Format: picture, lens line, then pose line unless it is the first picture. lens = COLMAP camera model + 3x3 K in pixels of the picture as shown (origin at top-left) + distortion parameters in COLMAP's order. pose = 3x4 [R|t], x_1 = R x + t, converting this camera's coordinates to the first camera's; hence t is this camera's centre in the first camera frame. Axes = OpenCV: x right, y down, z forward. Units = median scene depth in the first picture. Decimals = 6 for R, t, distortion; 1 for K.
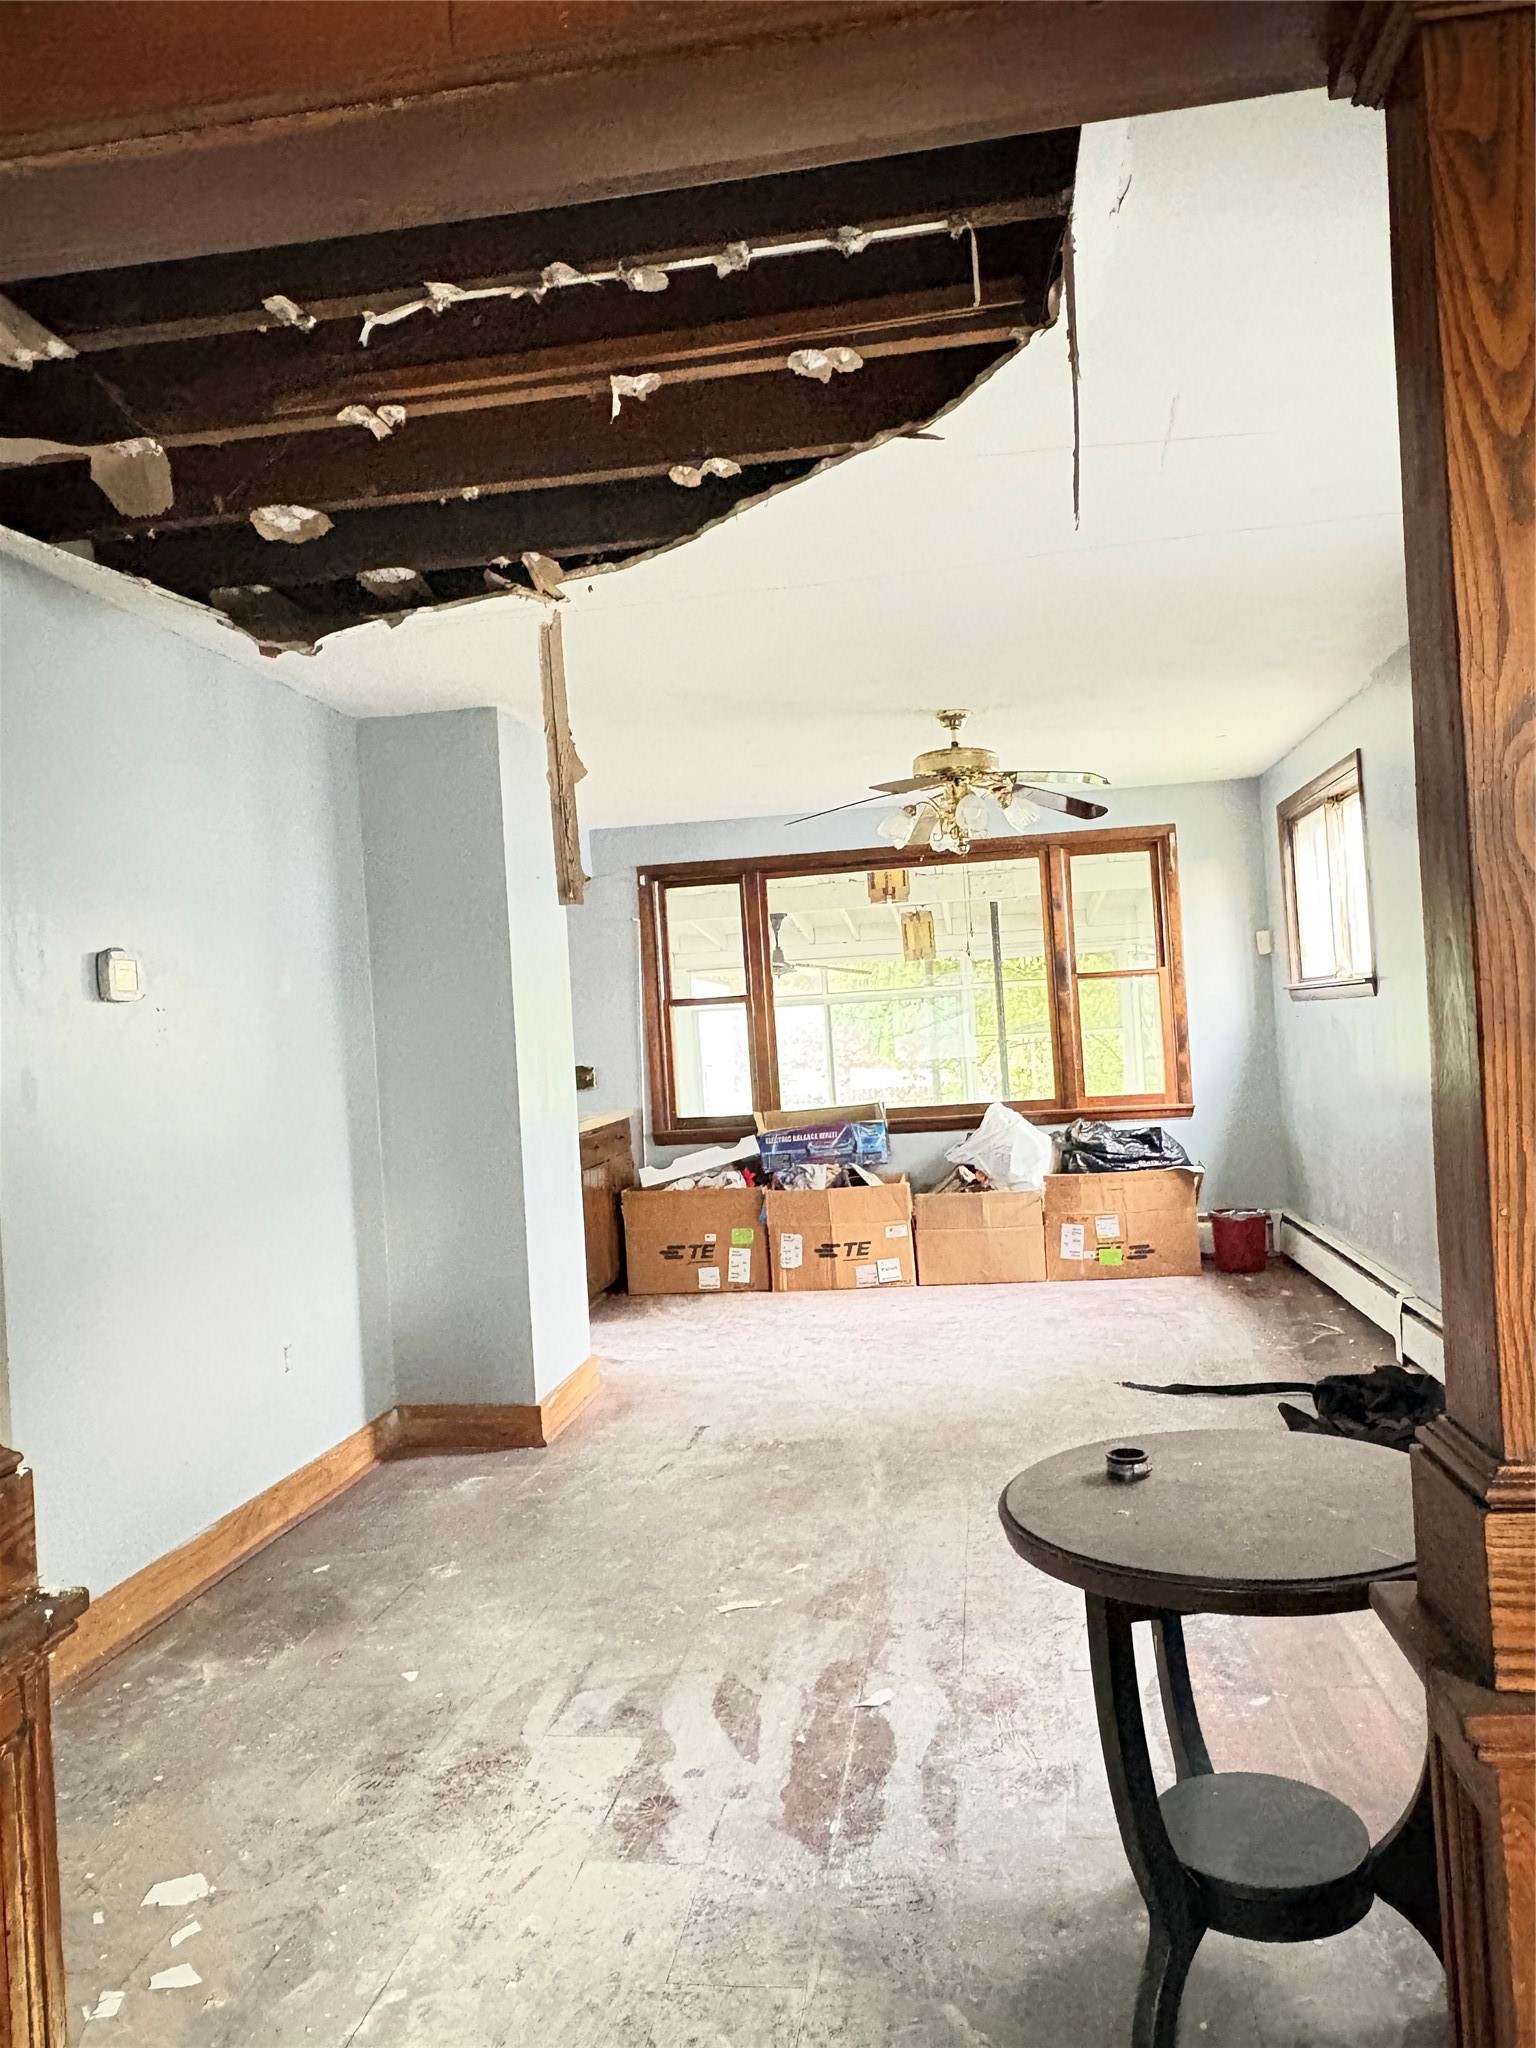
lens RADIAL K [[1467.6, 0, 764.0], [0, 1467.6, 1019.7], [0, 0, 1]] dist [-0.003006, 0.000261]
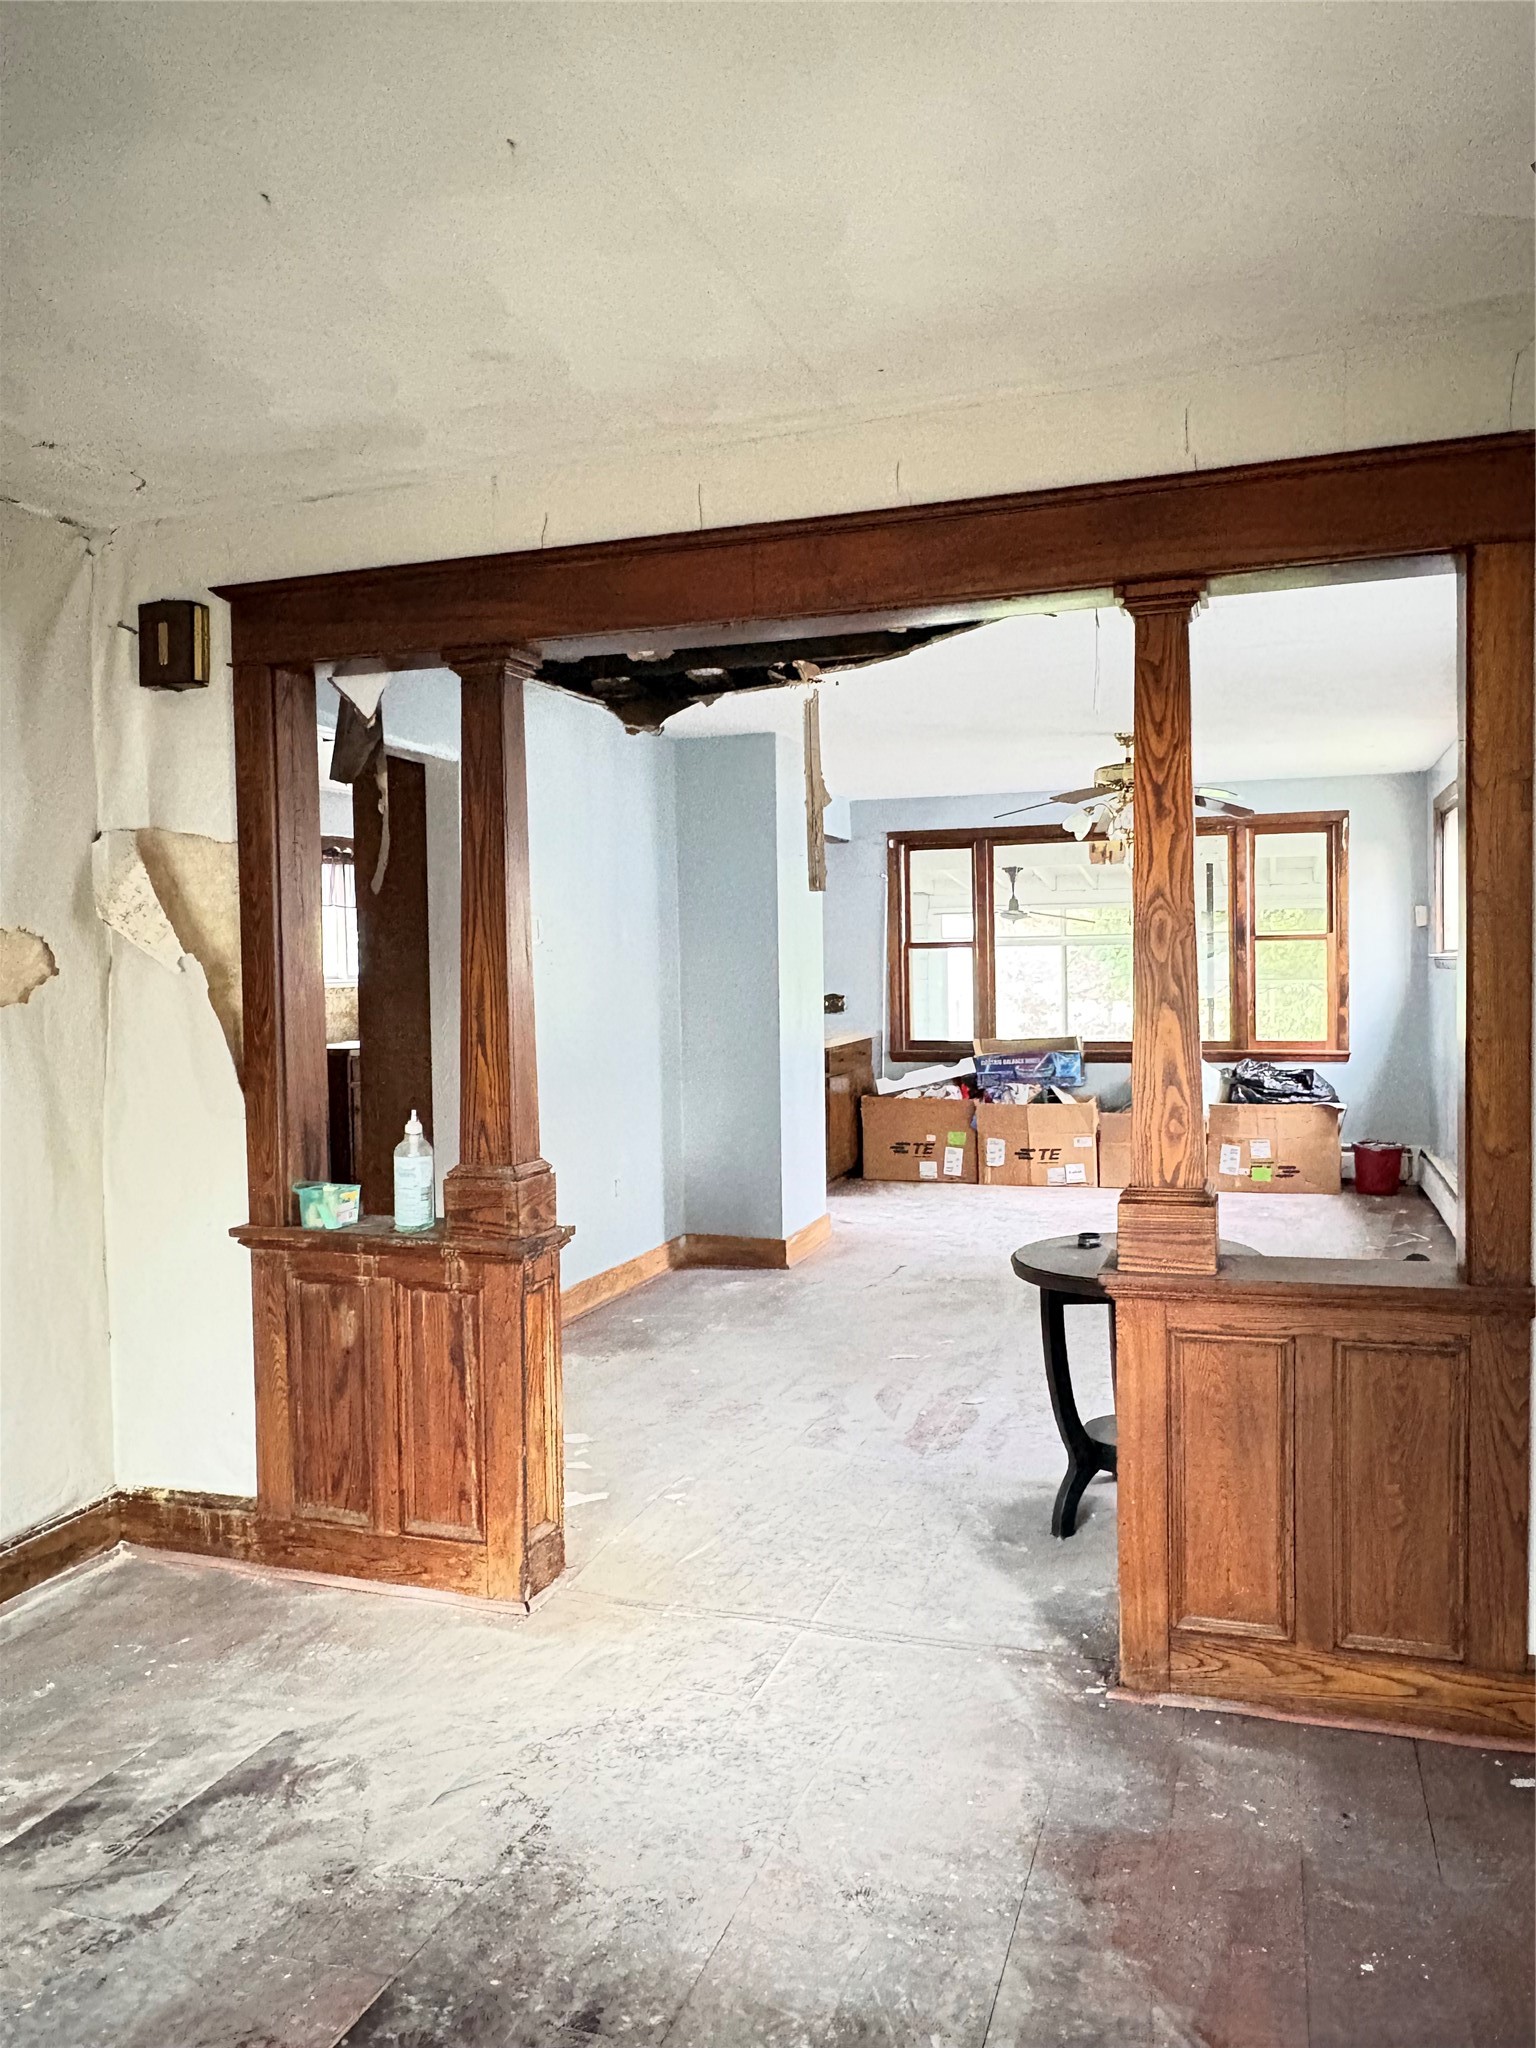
lens RADIAL K [[1467.6, 0, 767.0], [0, 1467.6, 1021.7], [0, 0, 1]] dist [-0.003006, 0.000261]
pose [[0.982088, 0.050648, -0.181486, 0.068117], [-0.040587, 0.997448, 0.058730, -0.023331], [0.183997, -0.050312, 0.981638, -0.339099]]
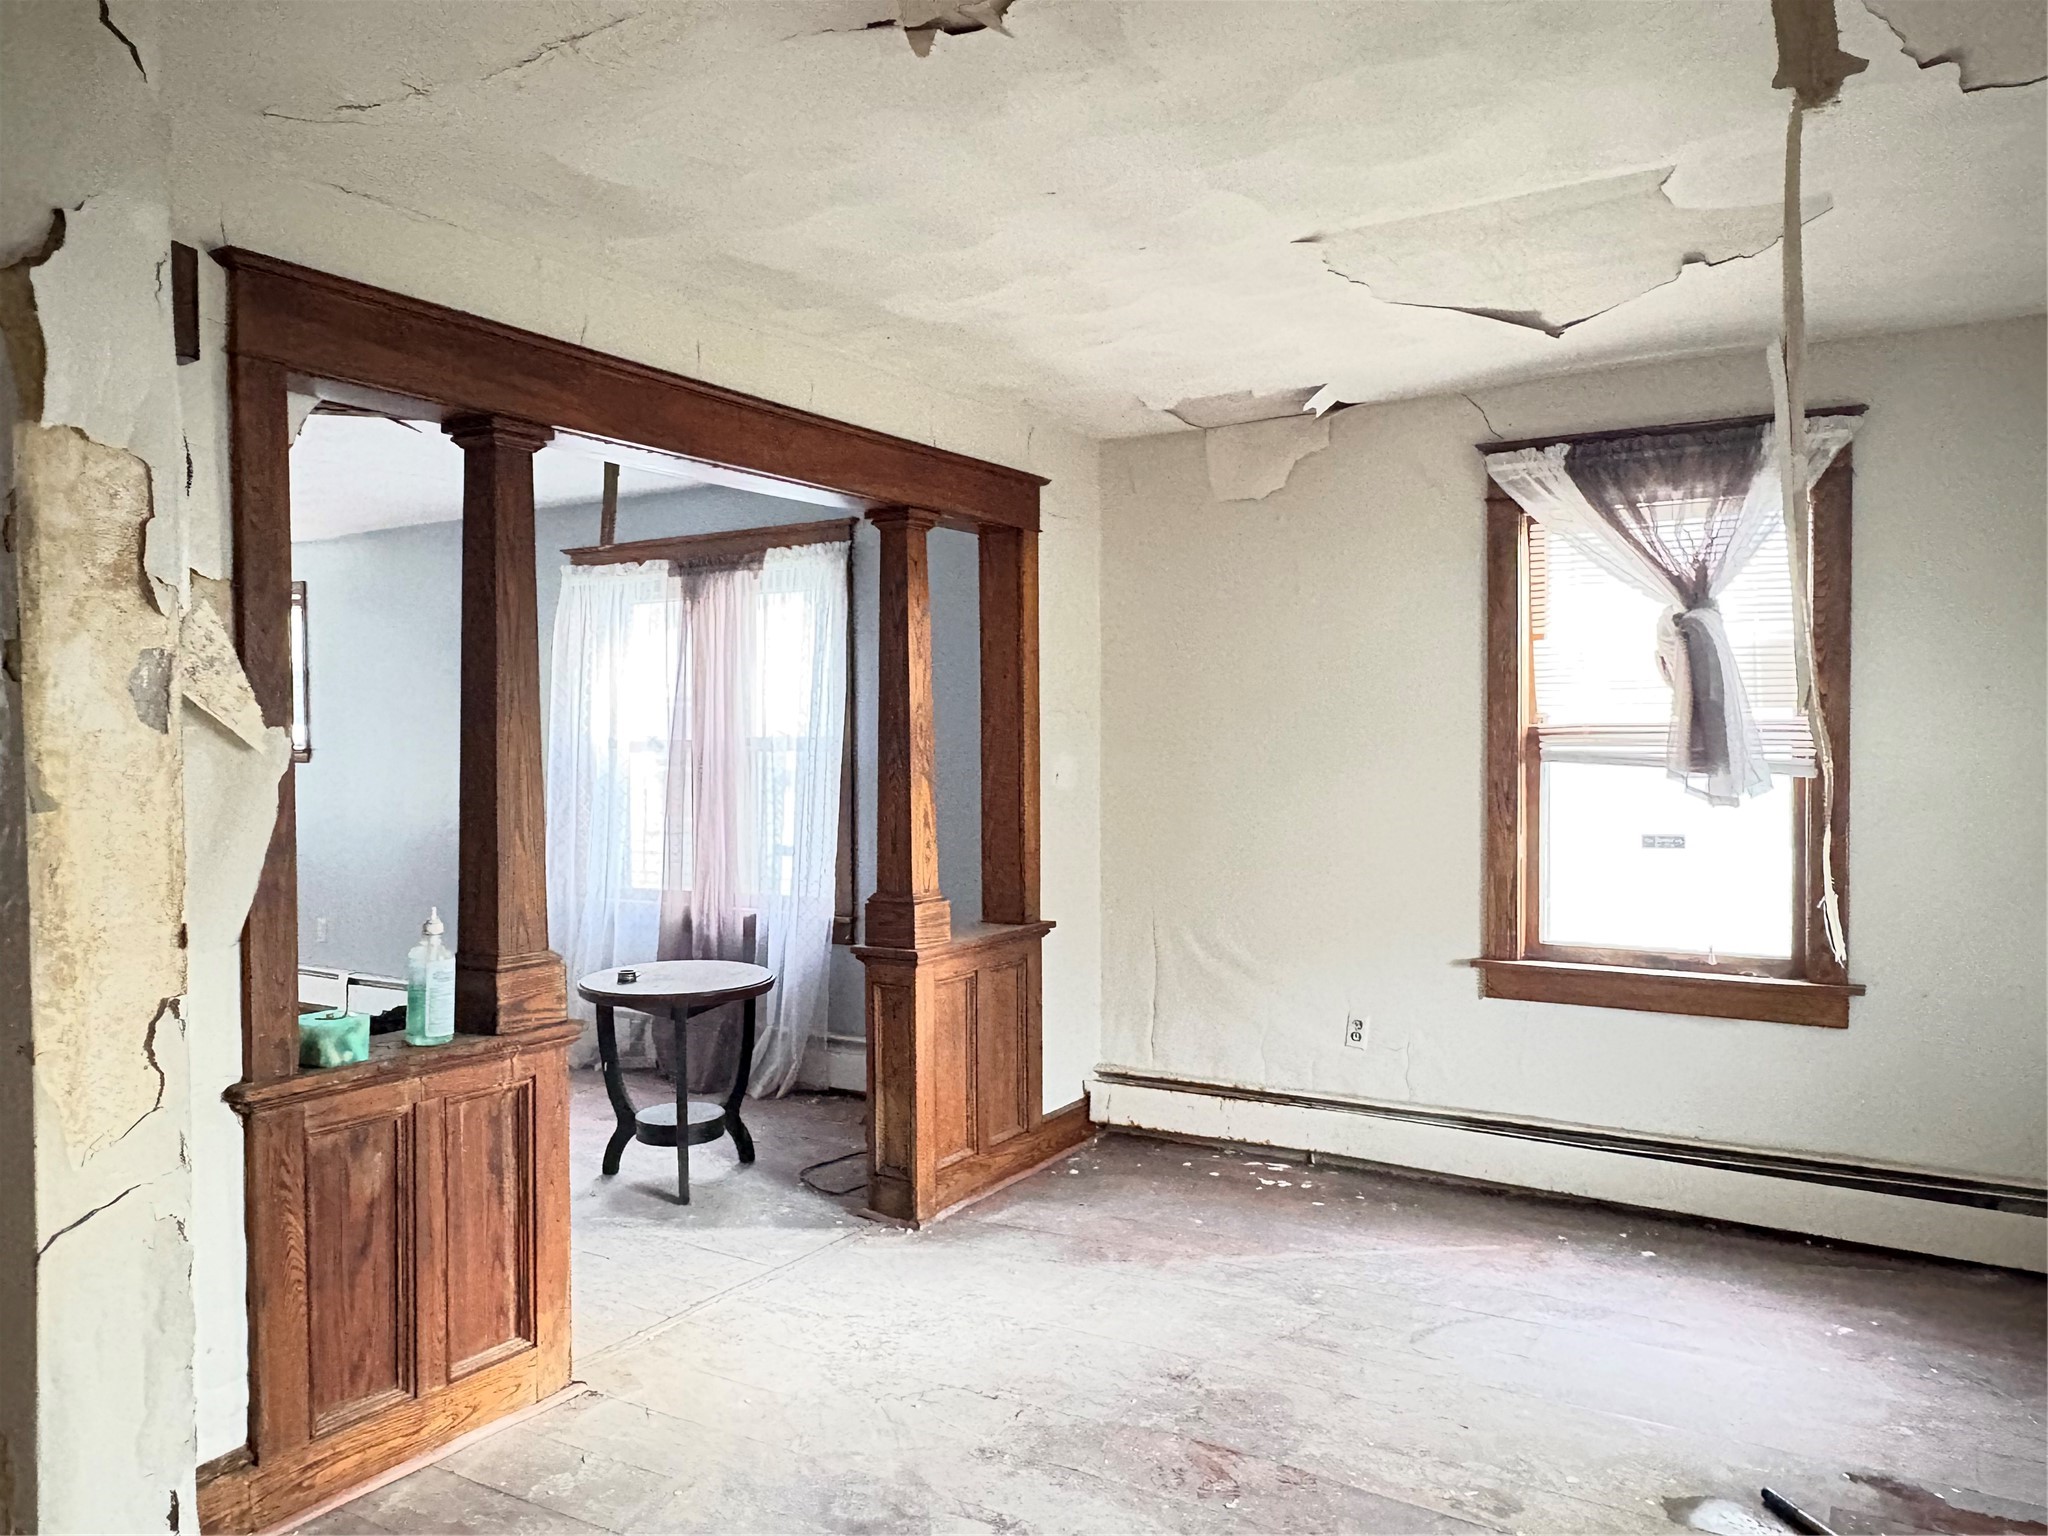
lens RADIAL K [[1467.6, 0, 1039.4], [0, 1467.6, 771.5], [0, 0, 1]] dist [-0.003006, 0.000261]
pose [[0.401095, 0.038447, 0.915229, -0.606152], [-0.027432, 0.999175, -0.029951, 0.015114], [-0.915625, -0.013093, 0.401819, -0.193850]]
